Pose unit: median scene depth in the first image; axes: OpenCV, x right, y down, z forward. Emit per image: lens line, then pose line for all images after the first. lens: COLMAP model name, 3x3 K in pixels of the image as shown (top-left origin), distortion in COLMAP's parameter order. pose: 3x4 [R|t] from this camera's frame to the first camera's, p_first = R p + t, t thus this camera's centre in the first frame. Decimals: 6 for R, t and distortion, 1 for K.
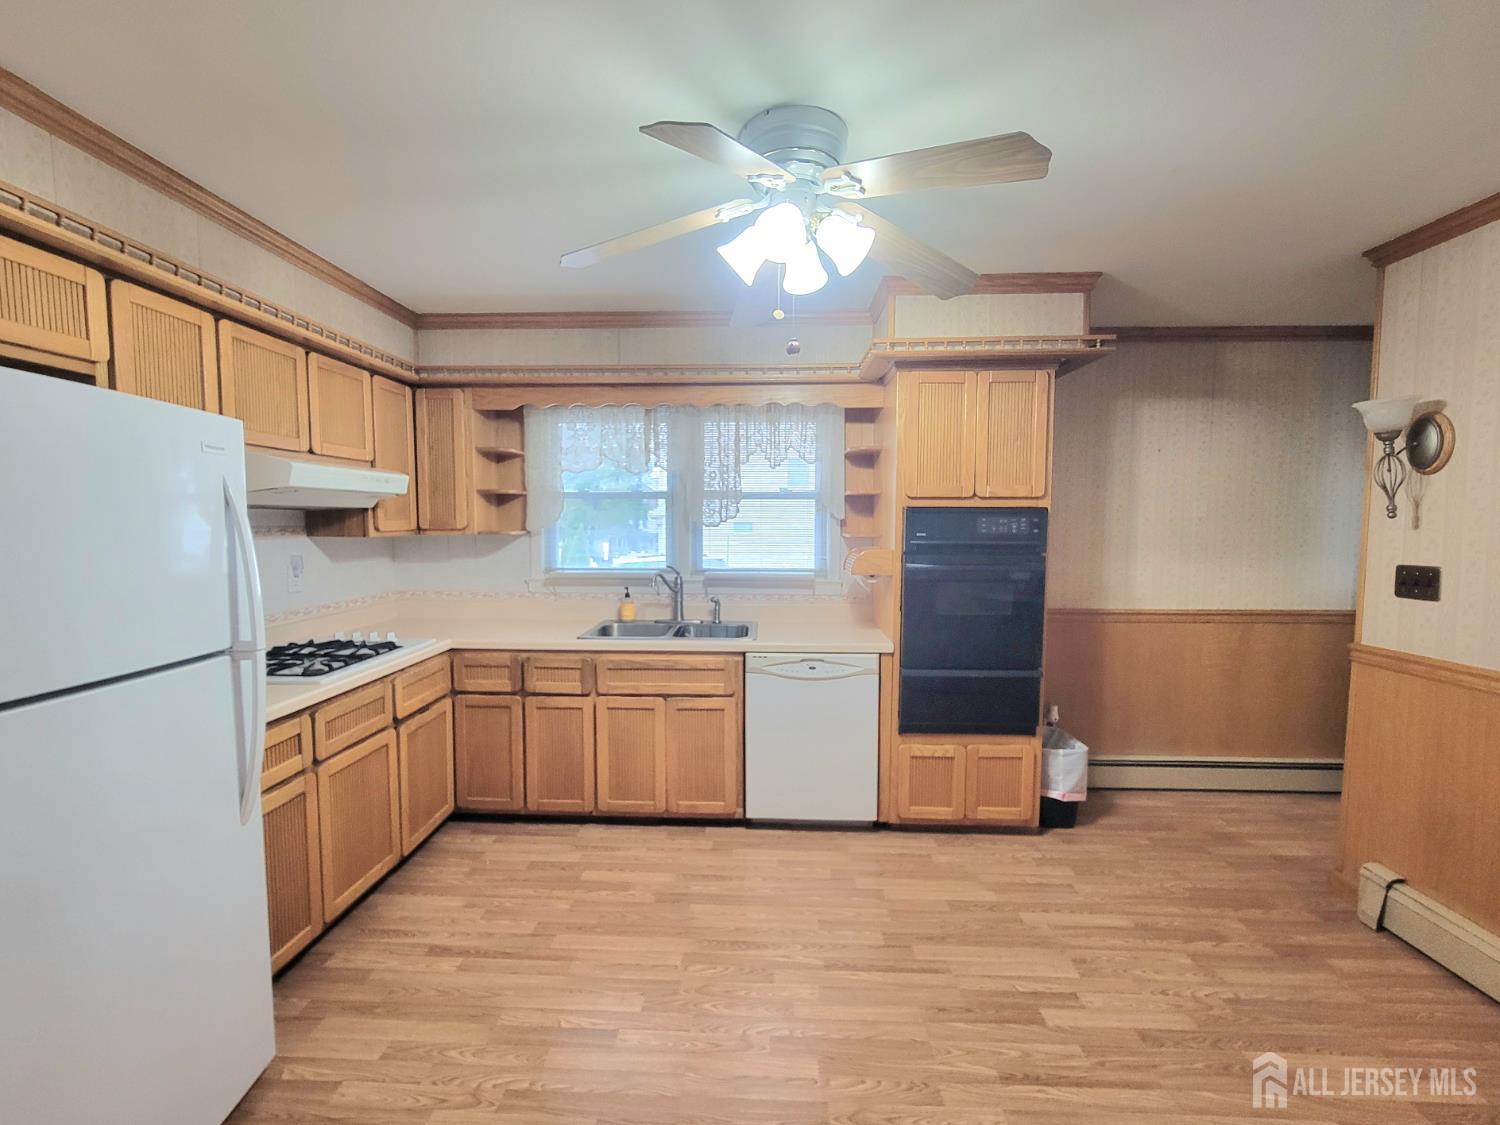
lens RADIAL K [[647.8, 0, 747.6], [0, 647.8, 565.8], [0, 0, 1]] dist [0.001376, 0.000008]
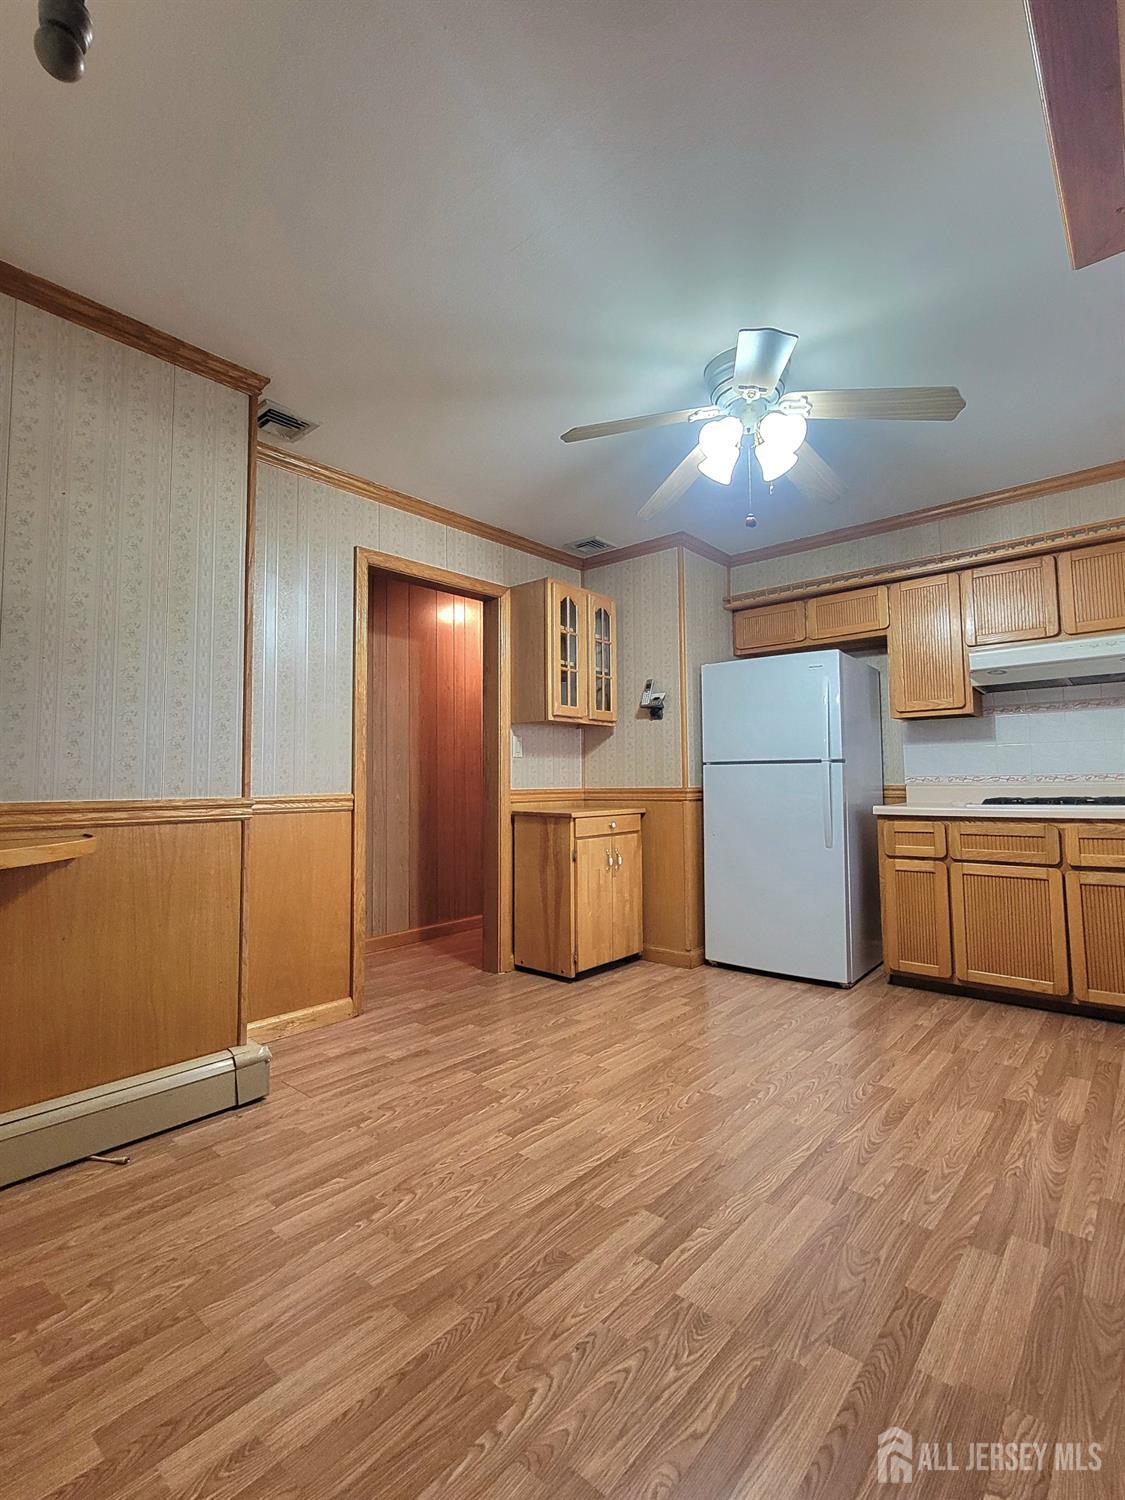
lens RADIAL K [[697.5, 0, 561.4], [0, 697.5, 745.2], [0, 0, 1]] dist [0.000550, 0.000076]
pose [[-0.624607, -0.041881, -0.779815, 1.168751], [-0.044513, 0.998847, -0.017991, 0.123667], [0.779669, 0.023475, -0.625751, 1.365742]]
